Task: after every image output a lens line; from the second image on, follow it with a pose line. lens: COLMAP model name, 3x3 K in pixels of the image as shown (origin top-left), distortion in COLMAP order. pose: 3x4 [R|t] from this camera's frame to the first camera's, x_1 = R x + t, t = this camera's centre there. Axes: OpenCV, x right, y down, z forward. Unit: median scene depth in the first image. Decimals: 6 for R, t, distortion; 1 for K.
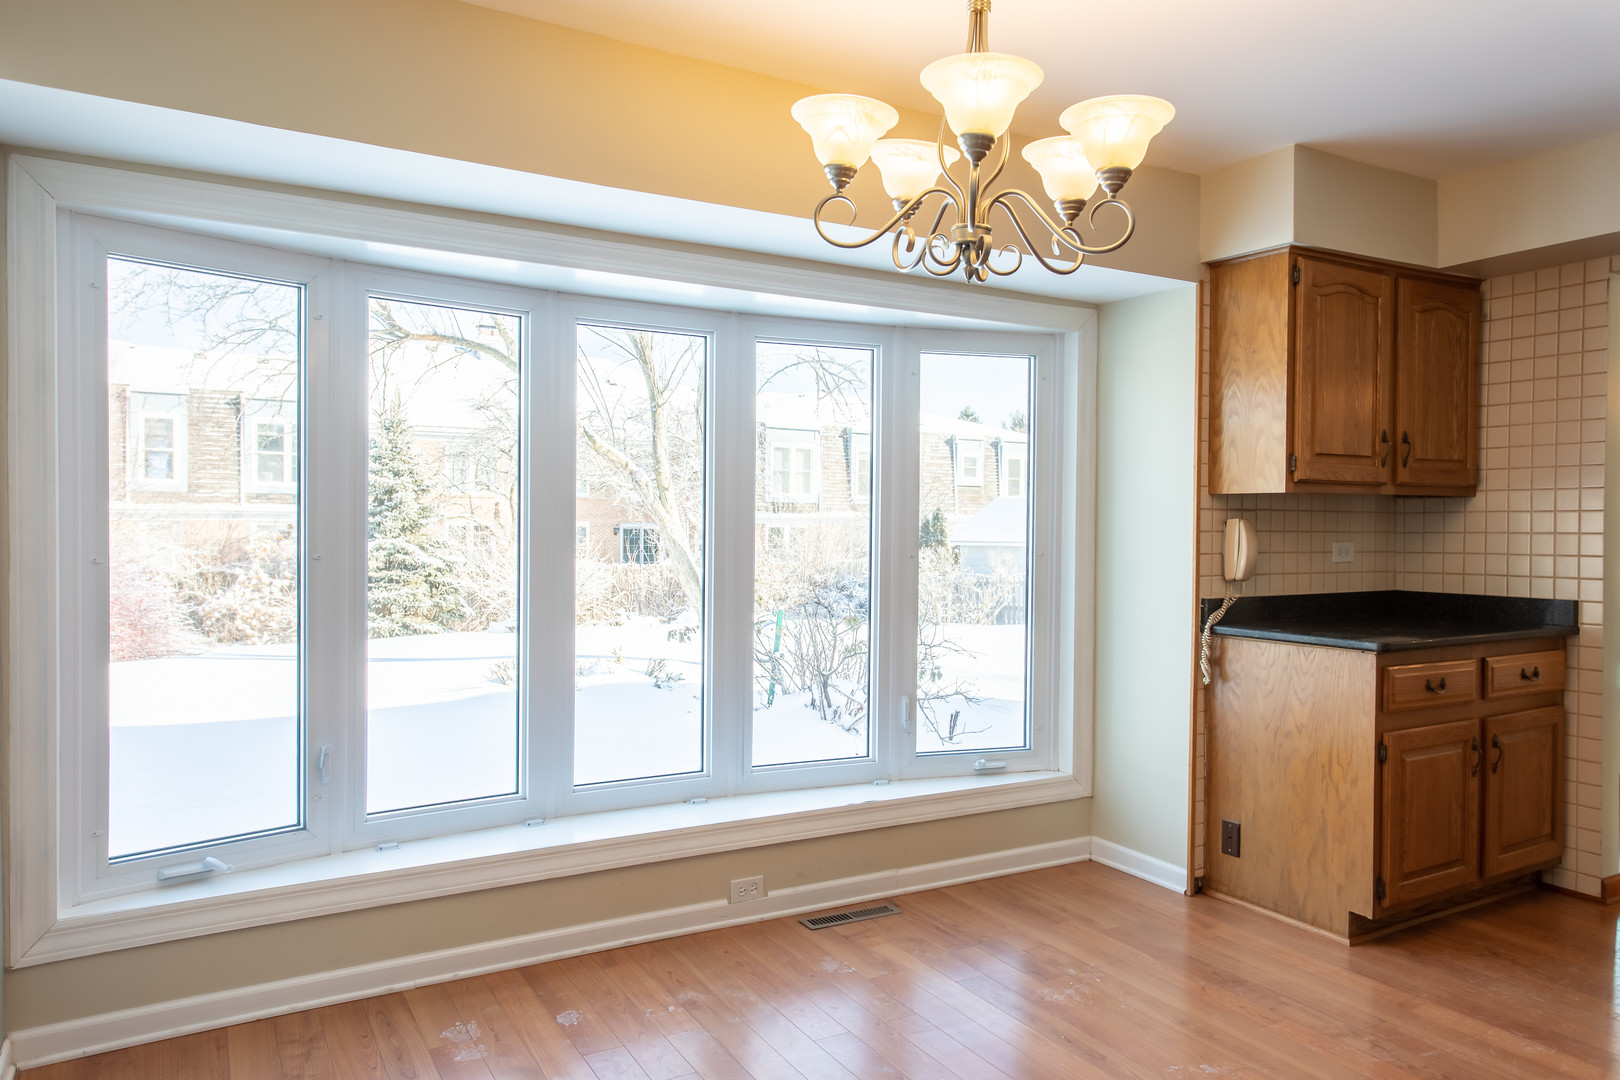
lens RADIAL K [[1137.9, 0, 796.3], [0, 1137.9, 552.9], [0, 0, 1]] dist [-0.002978, 0.003561]
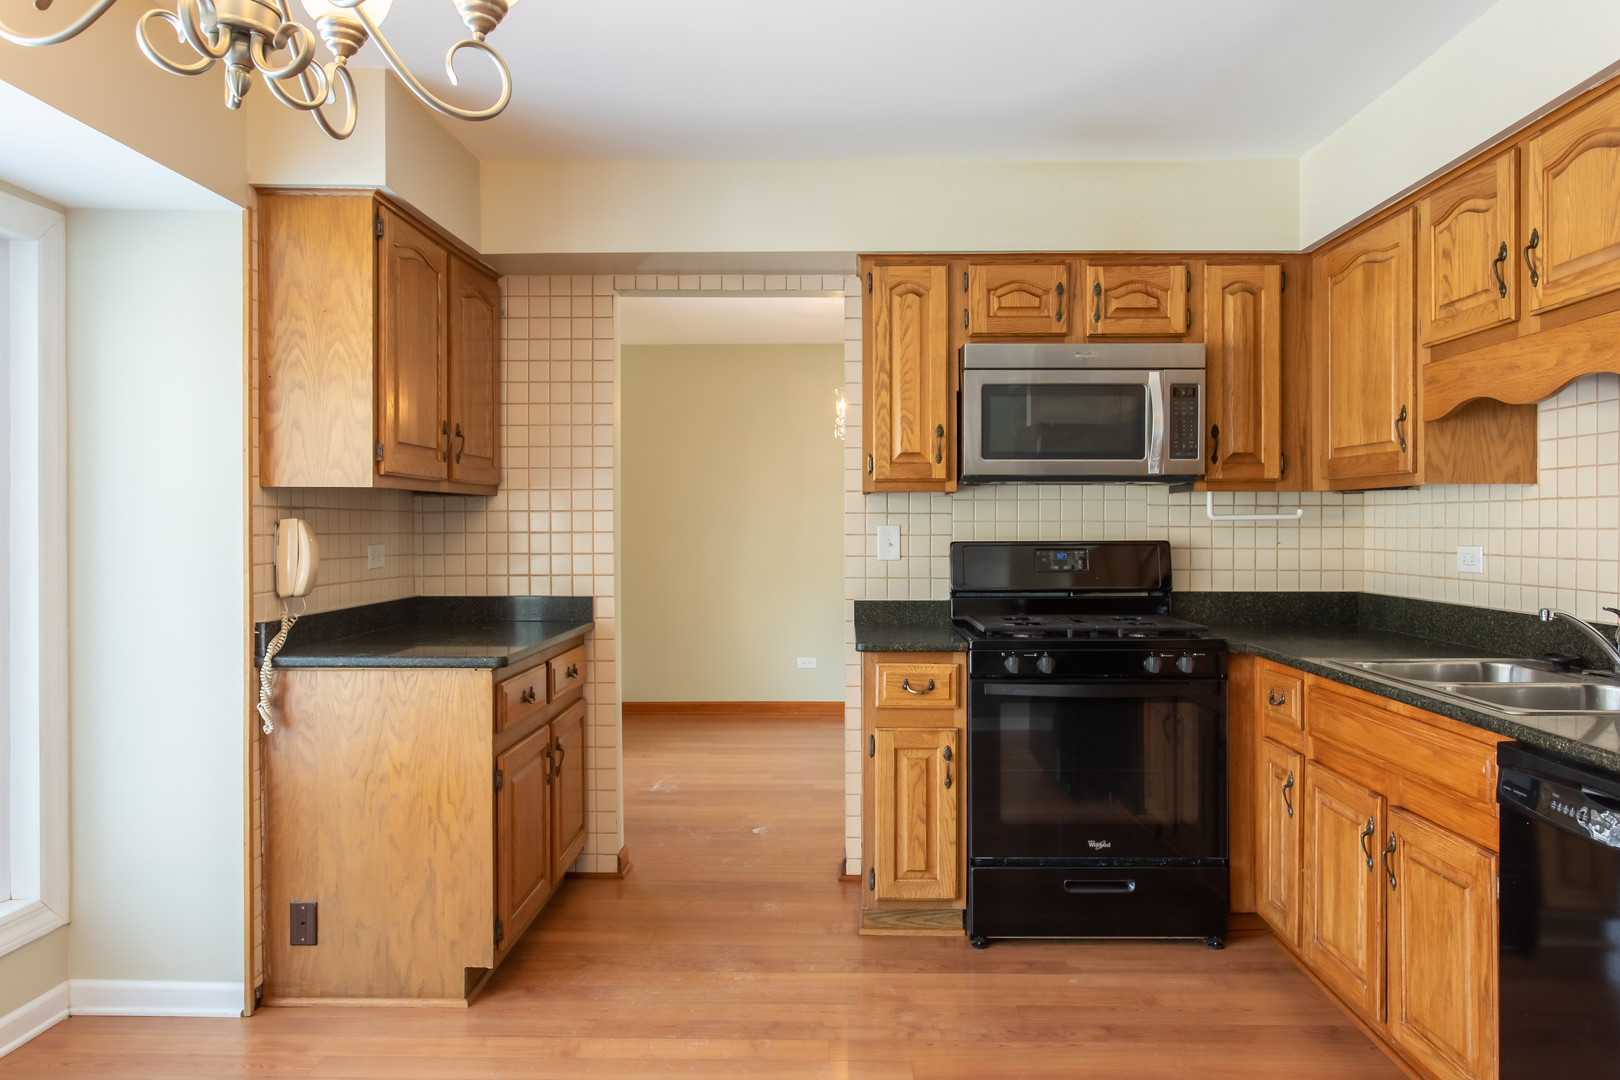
lens RADIAL K [[1137.9, 0, 814.0], [0, 1137.9, 535.0], [0, 0, 1]] dist [-0.002978, 0.003561]
pose [[0.497195, -0.013052, 0.867541, -0.122862], [0.025799, 0.999667, 0.000255, -0.009742], [-0.867255, 0.022255, 0.497366, 0.297032]]
